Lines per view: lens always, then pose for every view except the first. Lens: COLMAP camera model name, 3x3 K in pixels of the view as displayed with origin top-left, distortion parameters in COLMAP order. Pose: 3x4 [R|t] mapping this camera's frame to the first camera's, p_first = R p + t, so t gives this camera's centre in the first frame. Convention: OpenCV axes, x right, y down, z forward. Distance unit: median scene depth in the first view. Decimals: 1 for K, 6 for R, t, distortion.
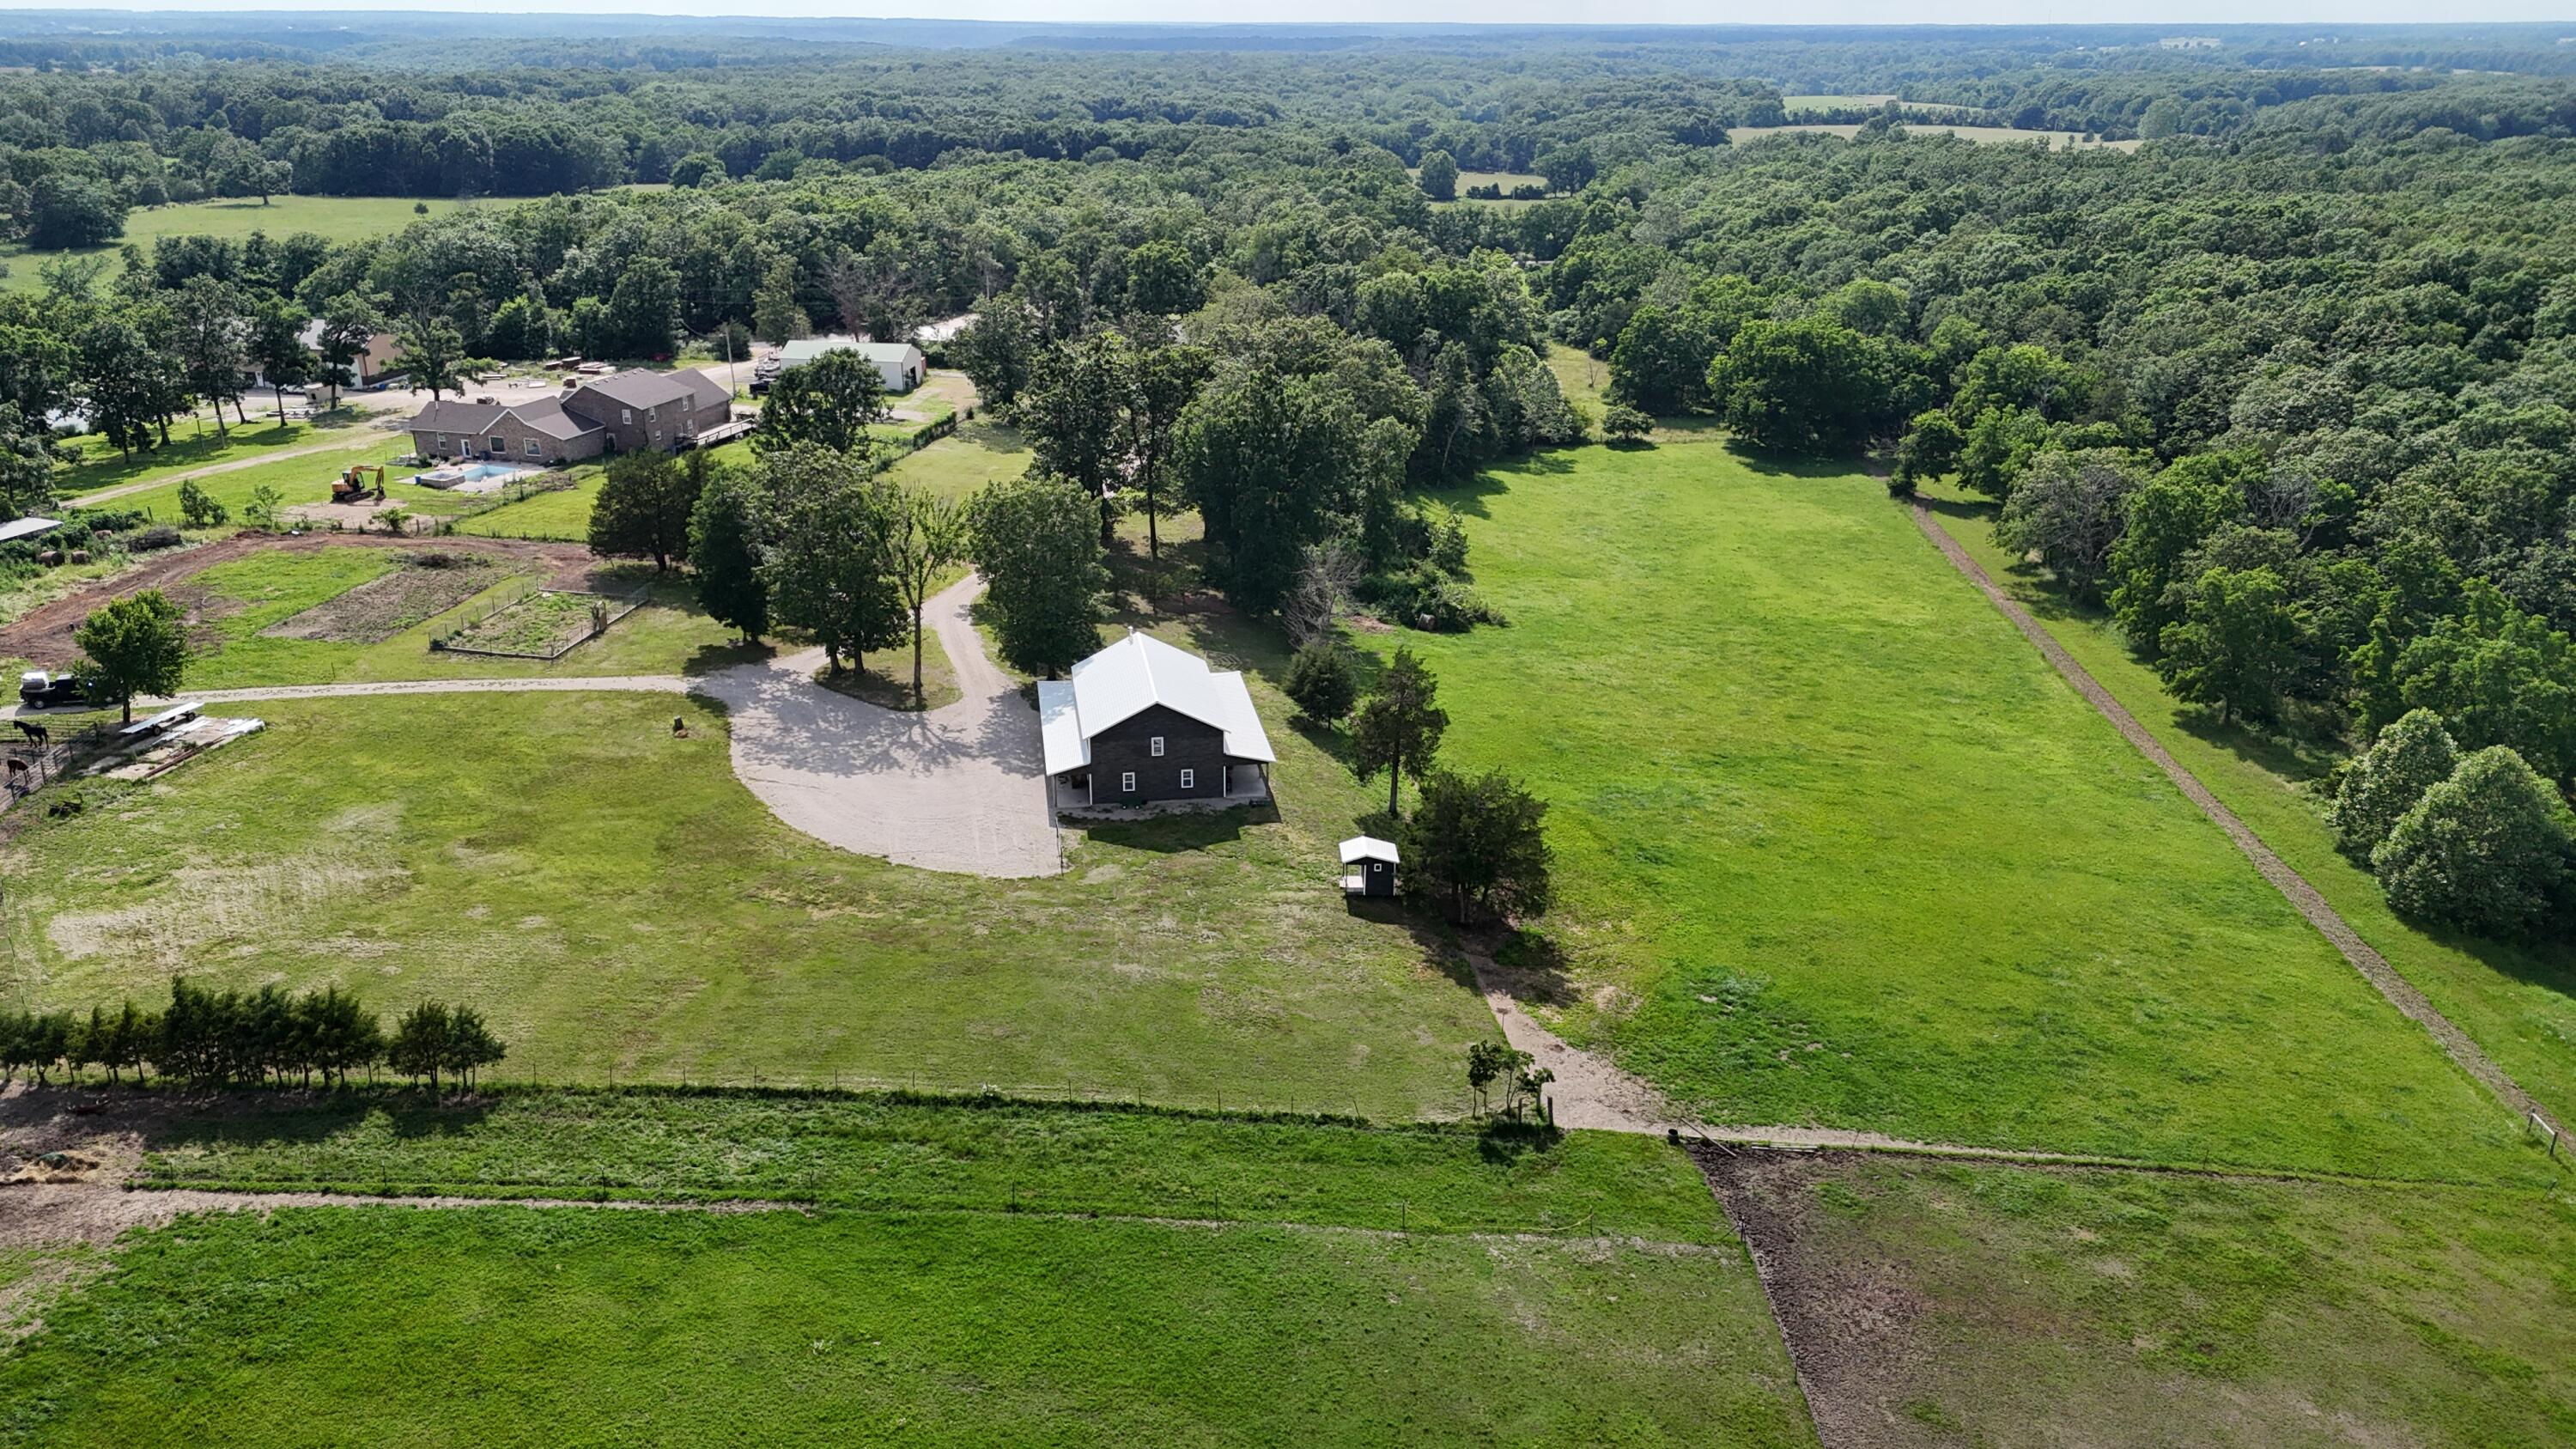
lens RADIAL K [[1893.5, 0, 1281.0], [0, 1893.5, 721.9], [0, 0, 1]] dist [0.050587, -0.046194]
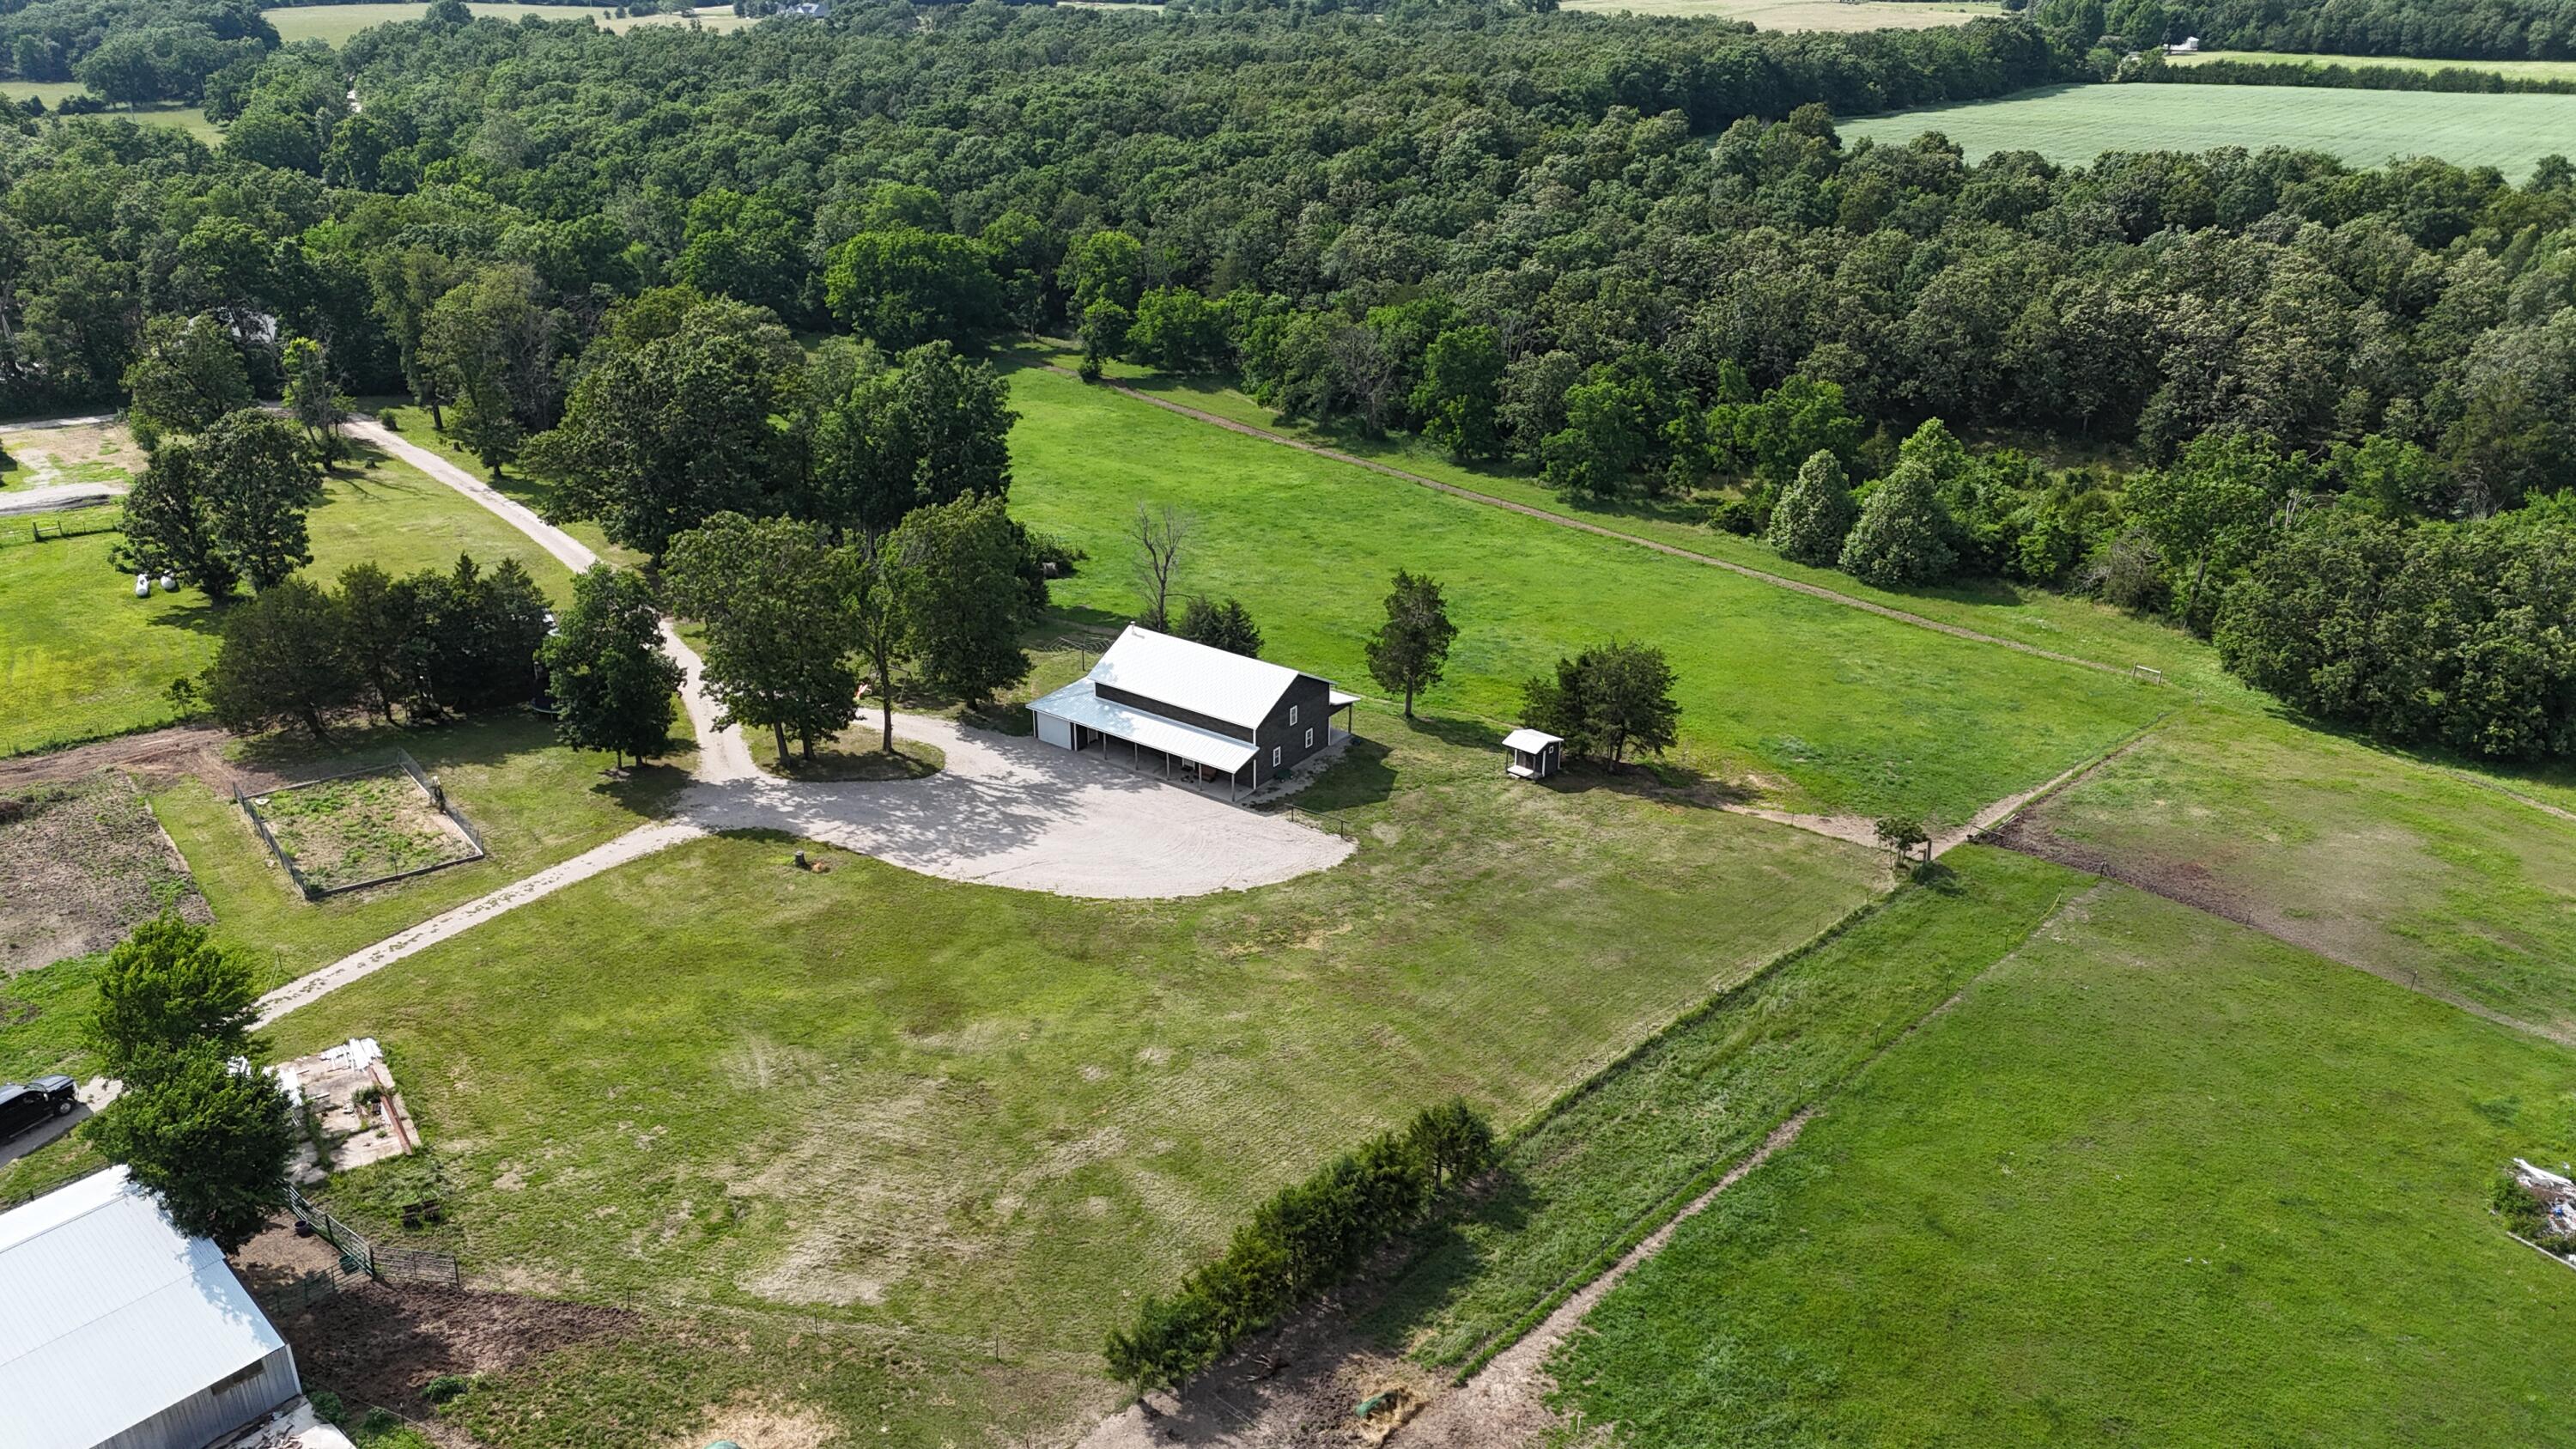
lens RADIAL K [[1893.5, 0, 1291.8], [0, 1893.5, 718.7], [0, 0, 1]] dist [0.050587, -0.046194]
pose [[0.702156, -0.287338, 0.651470, -0.369723], [0.246411, 0.956482, 0.156284, -0.073794], [-0.668026, 0.050793, 0.742403, 0.110122]]
